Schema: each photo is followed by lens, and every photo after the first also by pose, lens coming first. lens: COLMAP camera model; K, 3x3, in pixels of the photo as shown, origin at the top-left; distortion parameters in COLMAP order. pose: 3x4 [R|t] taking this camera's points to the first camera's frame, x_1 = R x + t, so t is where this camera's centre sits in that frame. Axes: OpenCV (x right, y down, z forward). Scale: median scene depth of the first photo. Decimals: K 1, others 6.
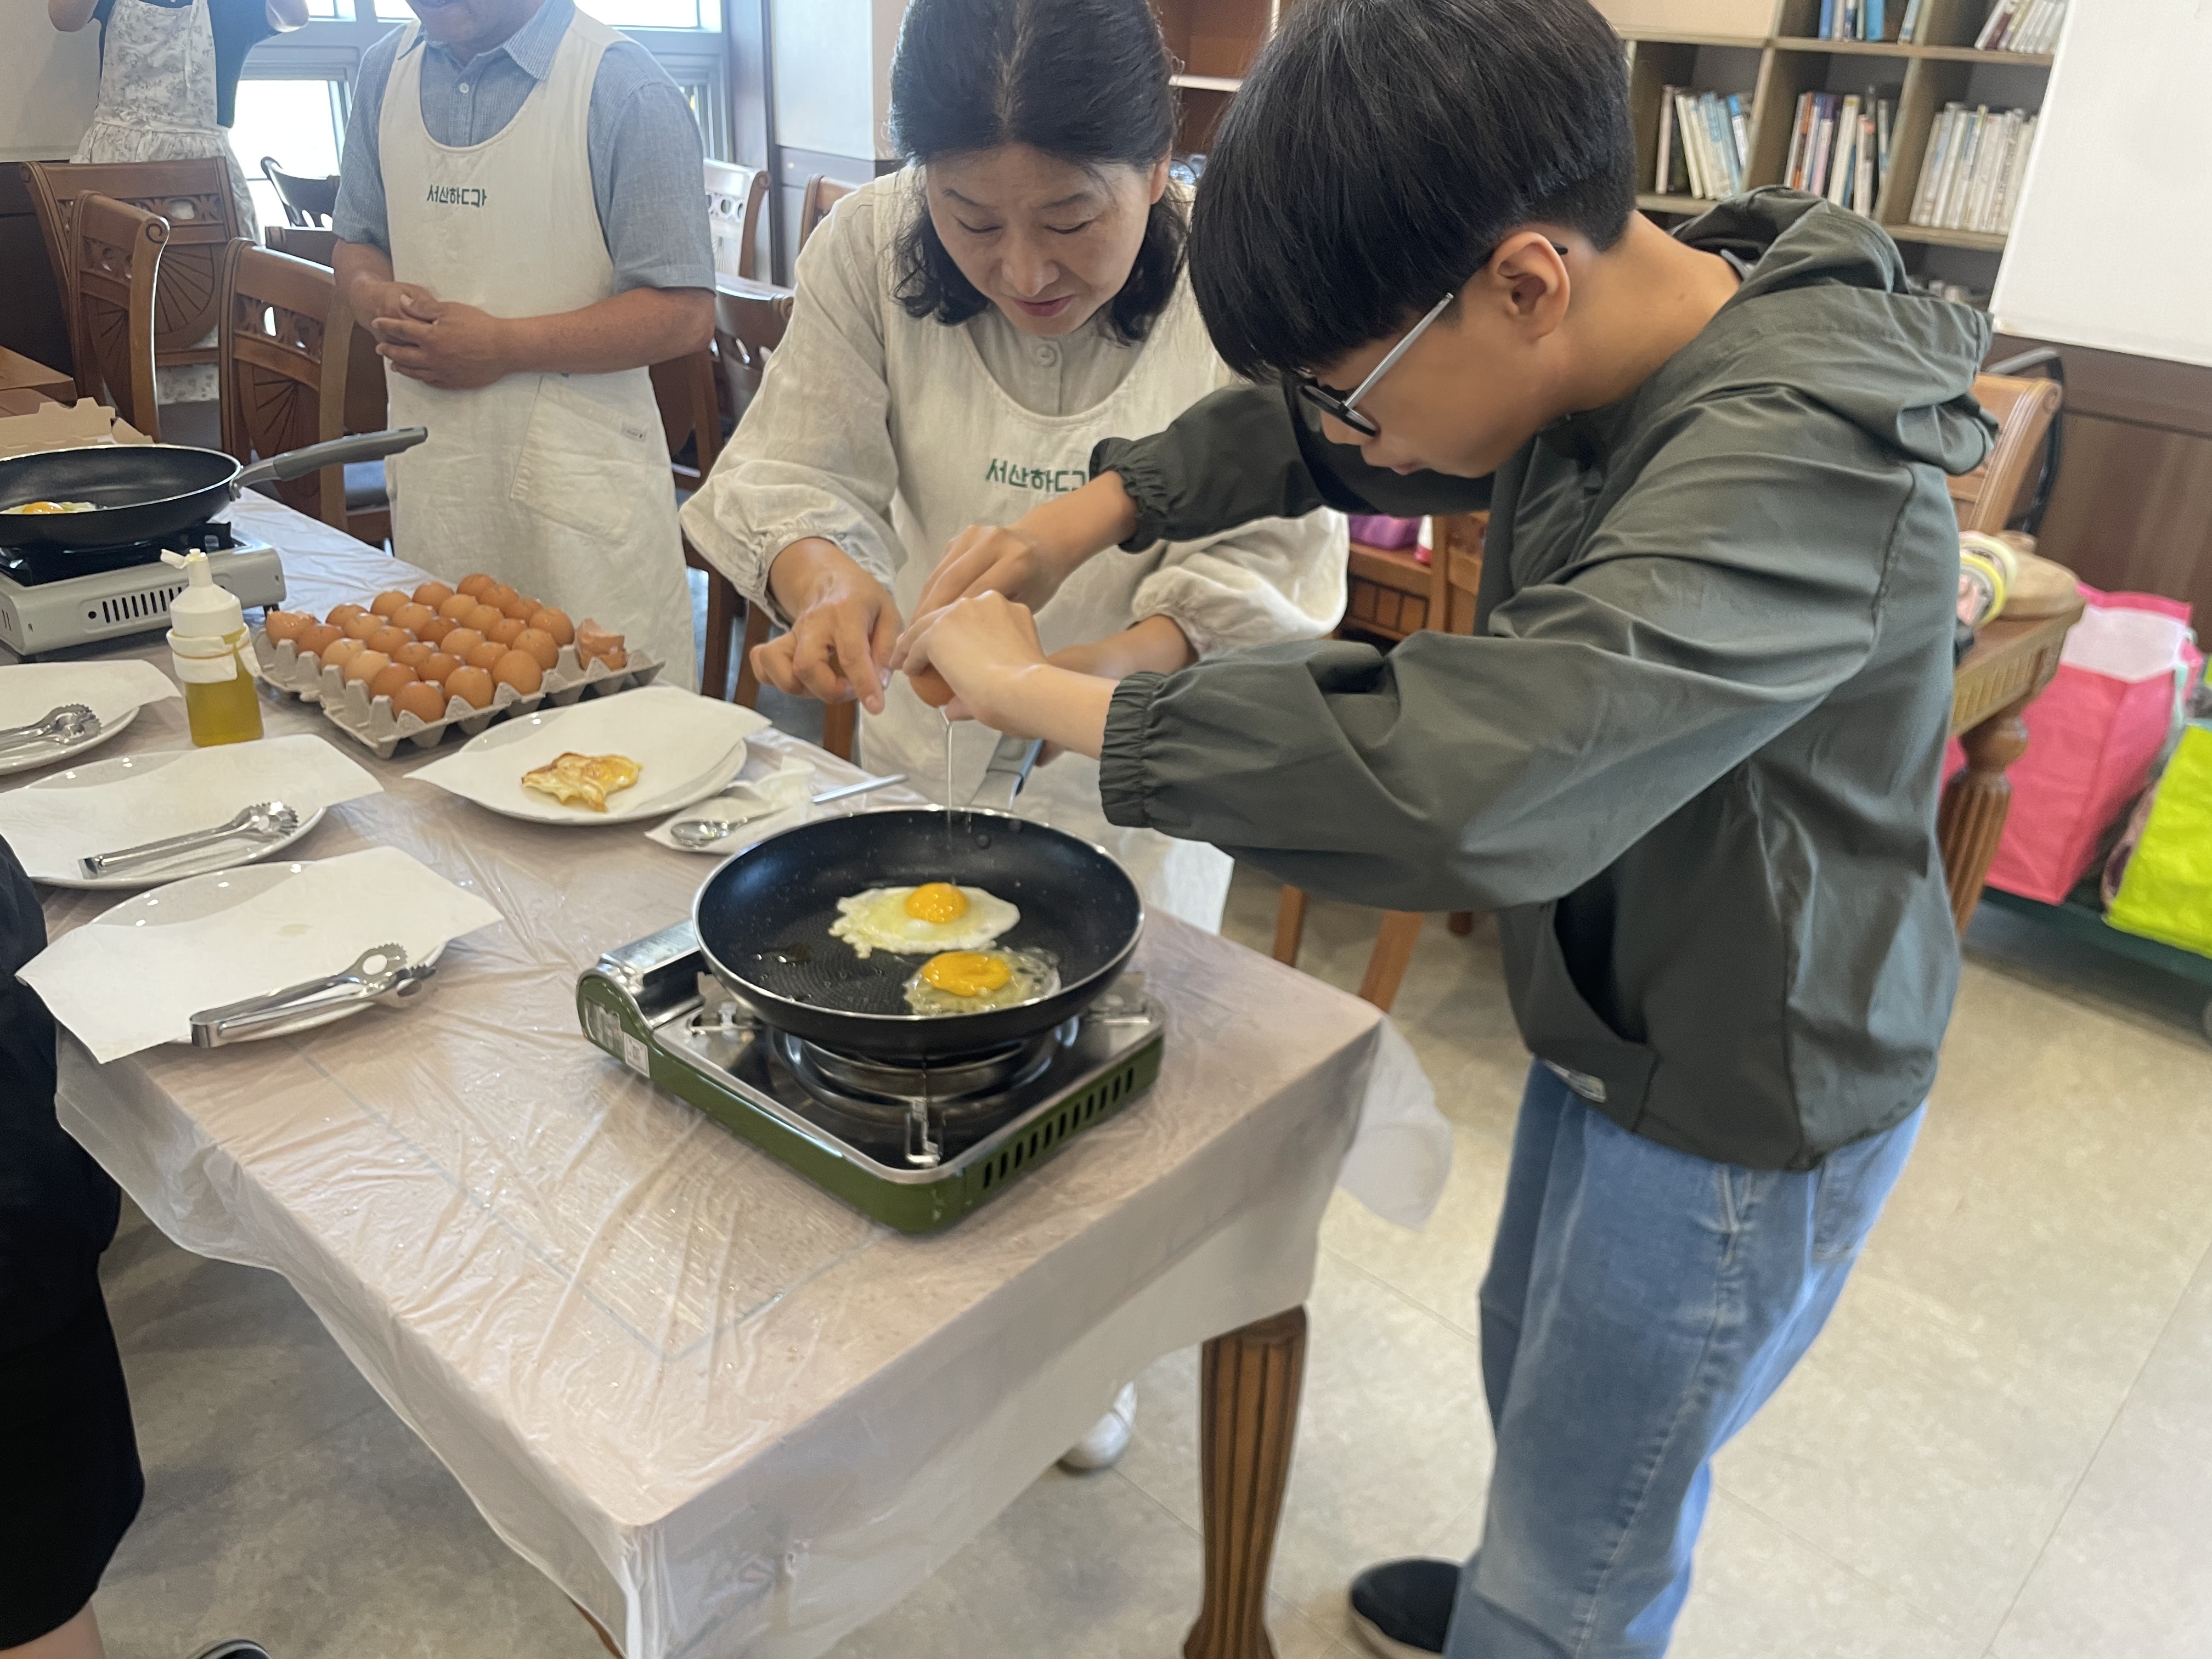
lens RADIAL K [[1657.5, 0, 1105.7], [0, 1657.5, 802.5], [0, 0, 1]] dist [0.074308, -0.107867]
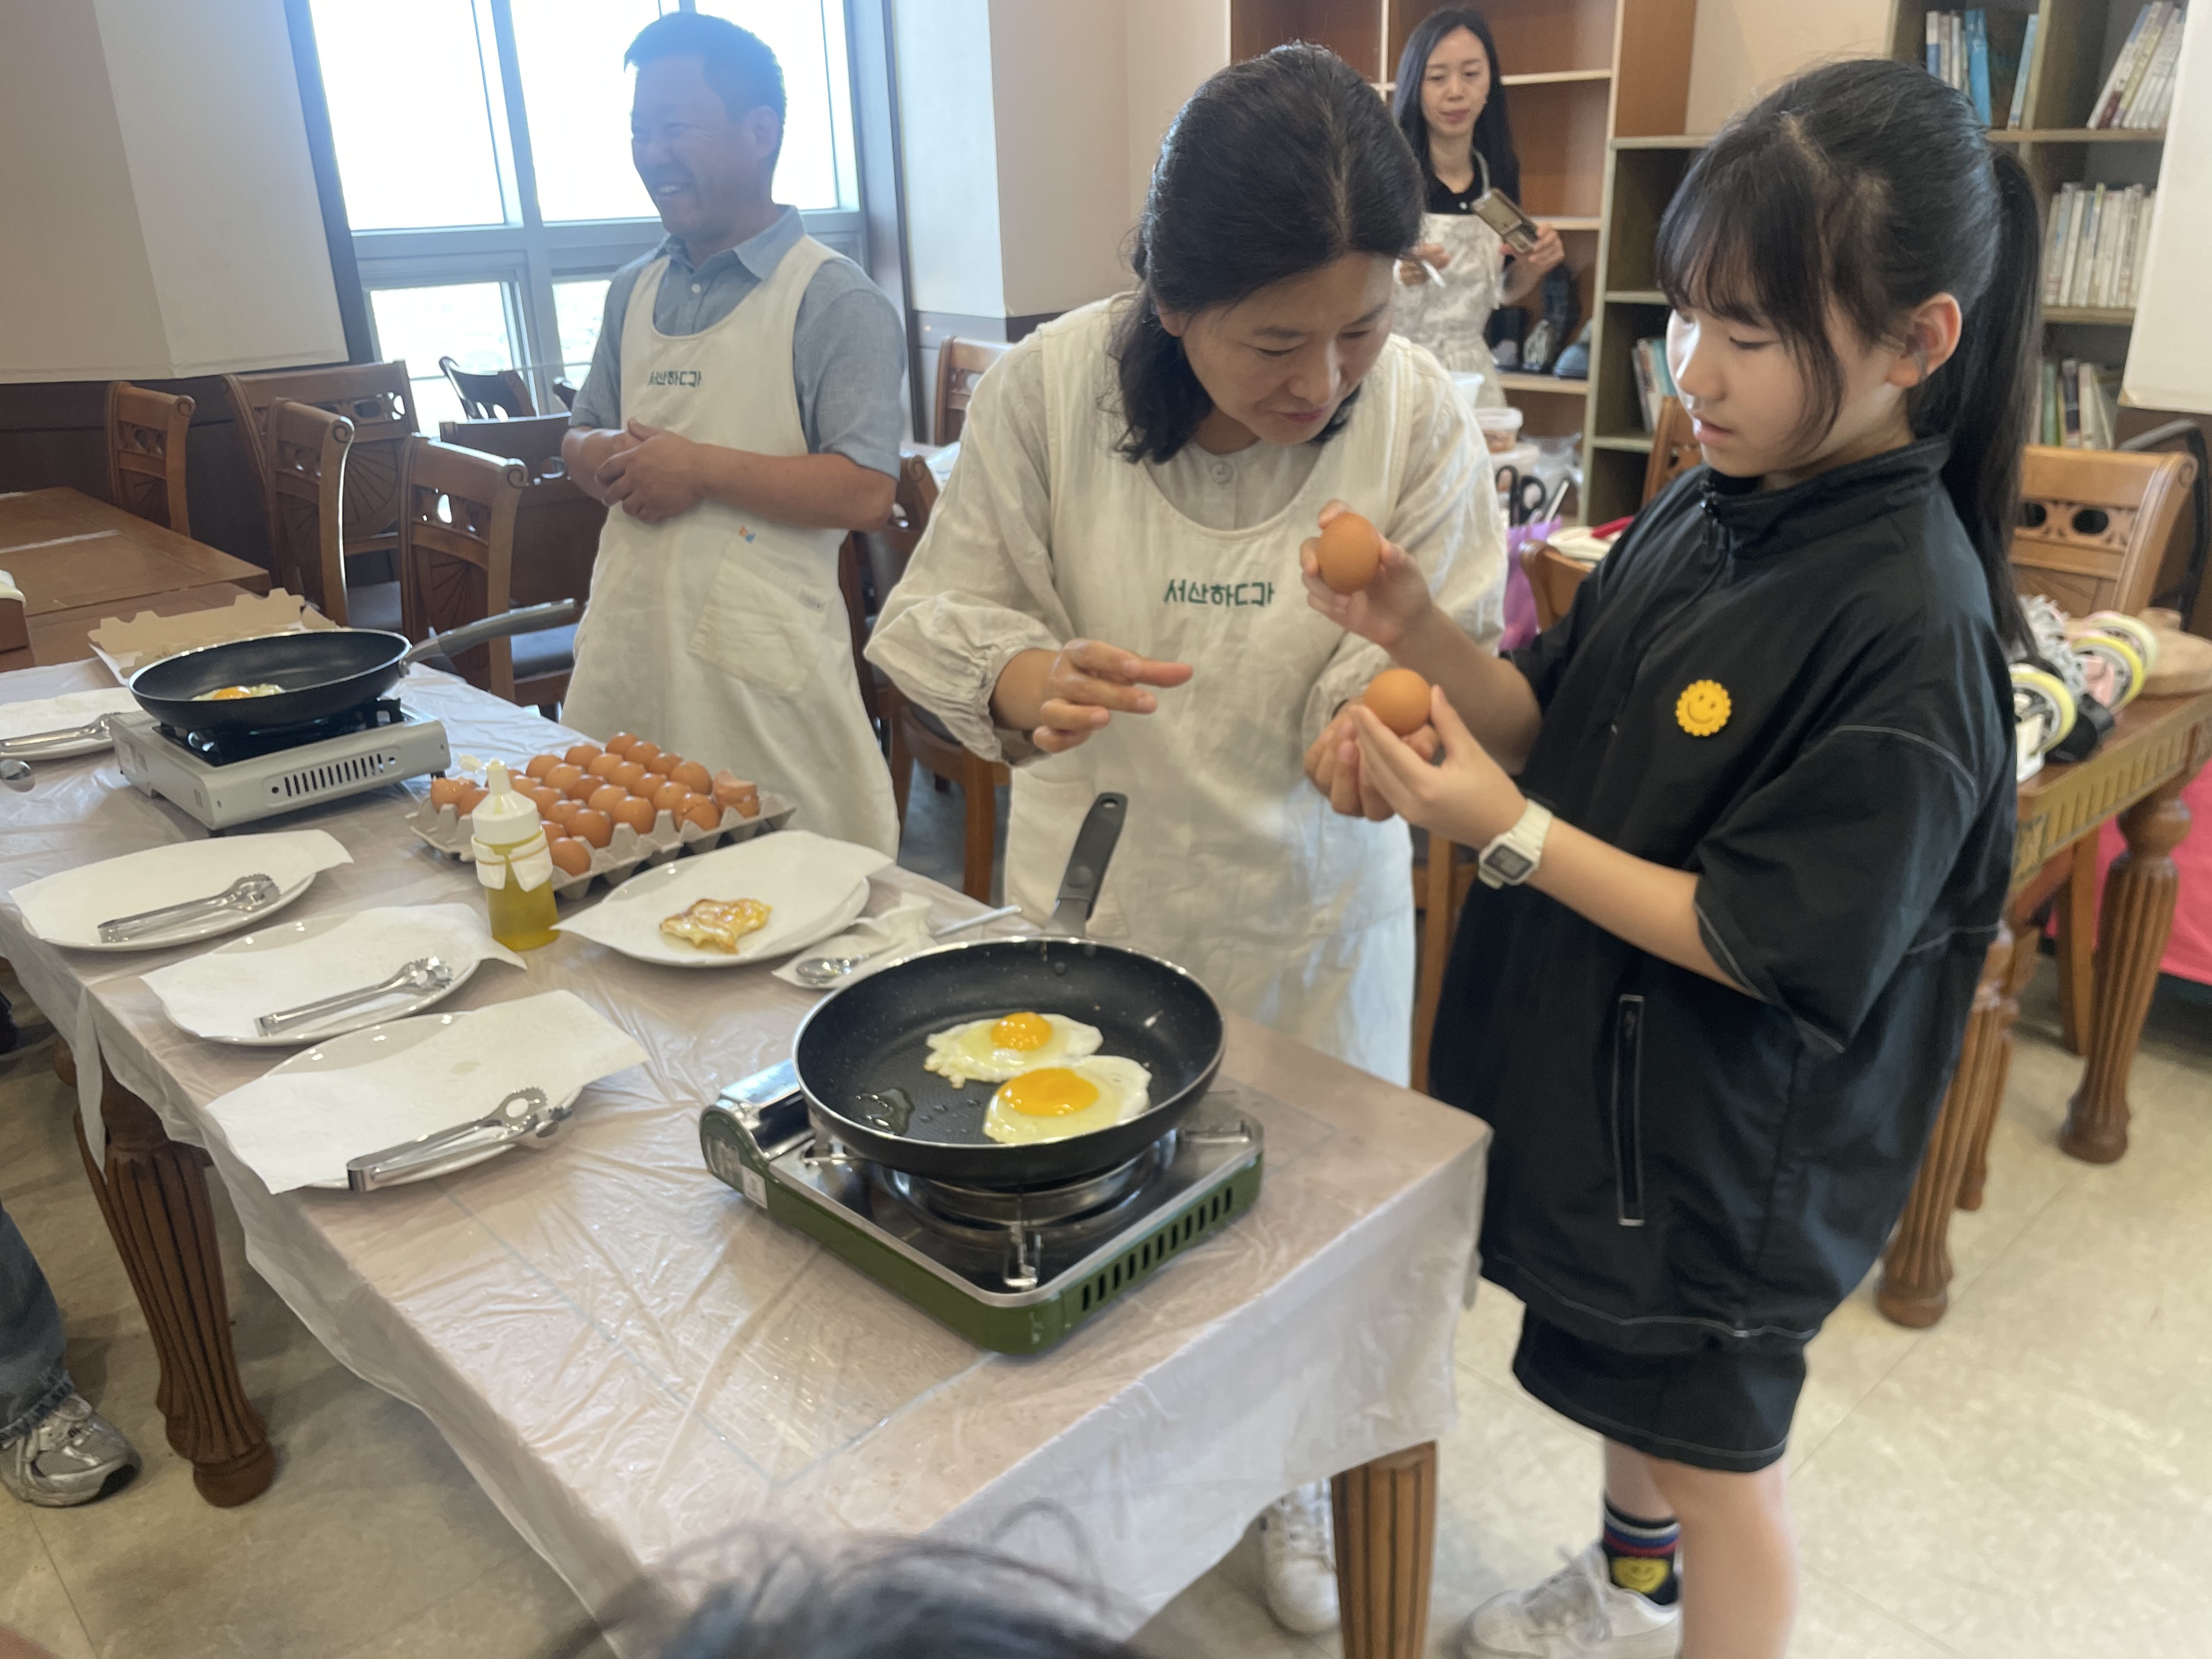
lens RADIAL K [[1654.9, 0, 1119.1], [0, 1654.9, 802.7], [0, 0, 1]] dist [0.077737, -0.111441]
pose [[0.994857, -0.047223, -0.089604, 0.035618], [0.040558, 0.996373, -0.074803, -0.000837], [0.092811, 0.070784, 0.993164, -0.022247]]
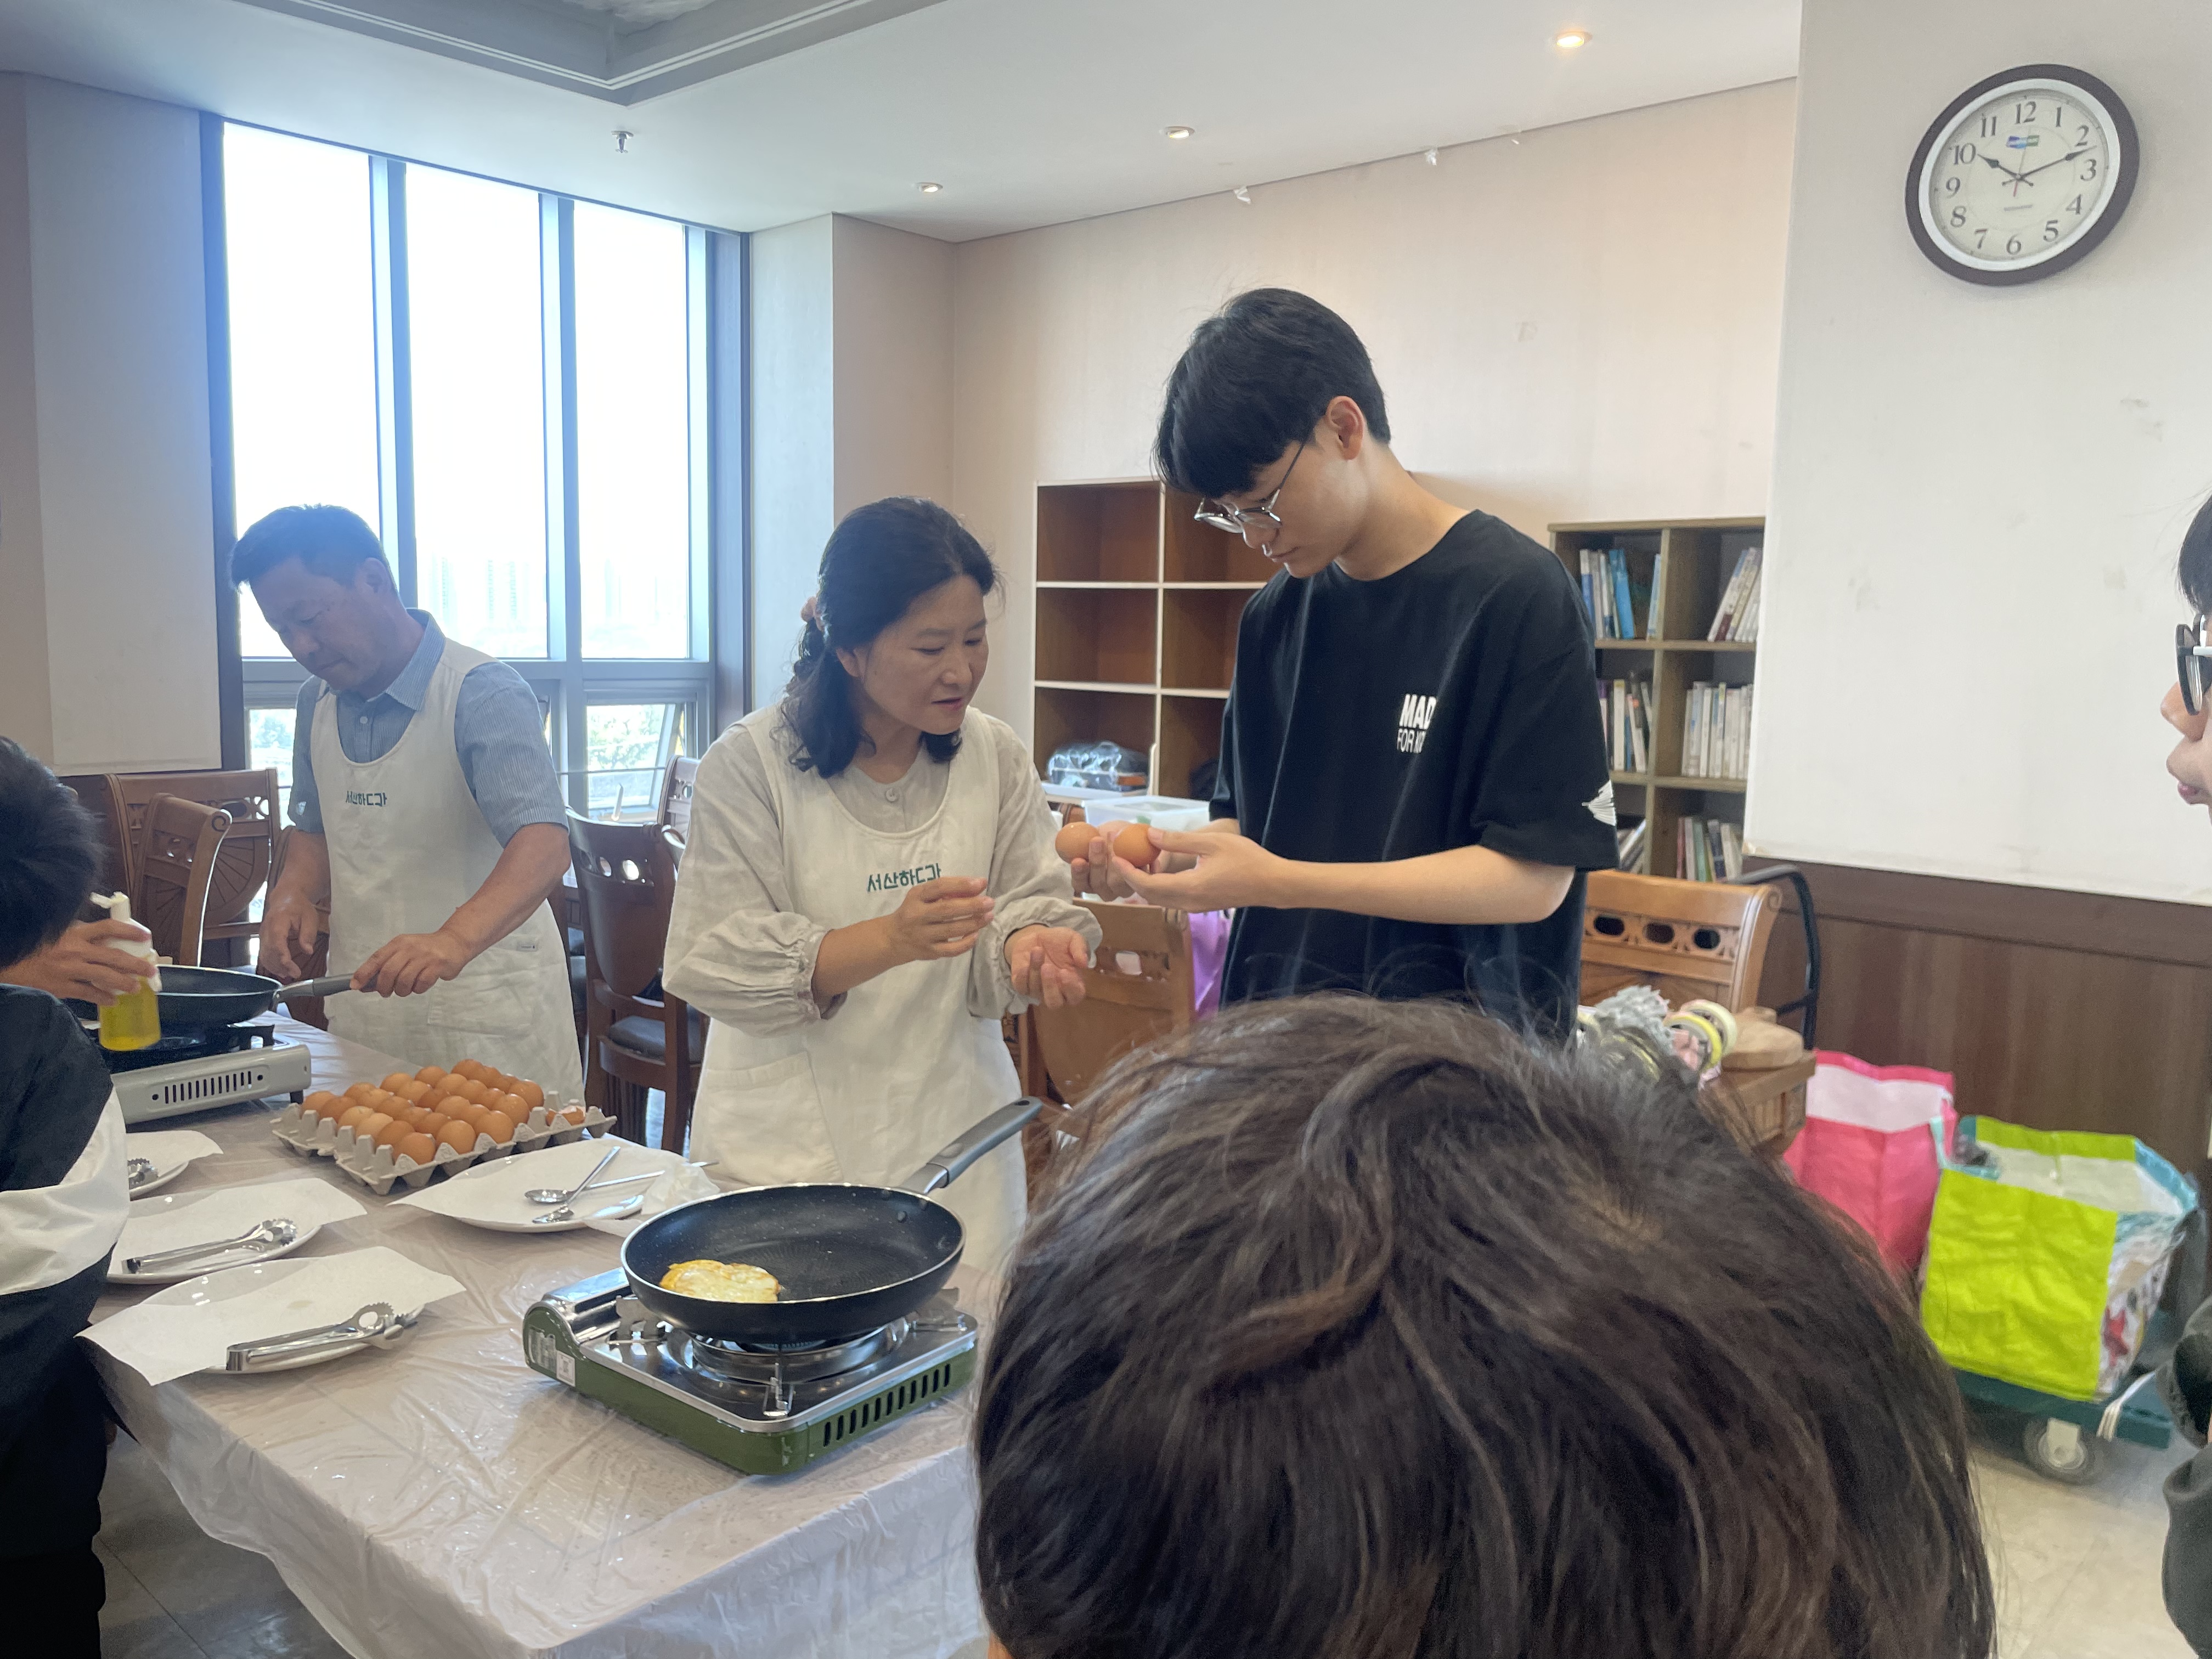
lens RADIAL K [[1657.5, 0, 1105.7], [0, 1657.5, 802.5], [0, 0, 1]] dist [0.074308, -0.107867]
pose [[0.999381, -0.030614, 0.017347, 0.091120], [0.034654, 0.941811, -0.334353, 0.131671], [-0.006102, 0.334747, 0.942288, -0.267392]]
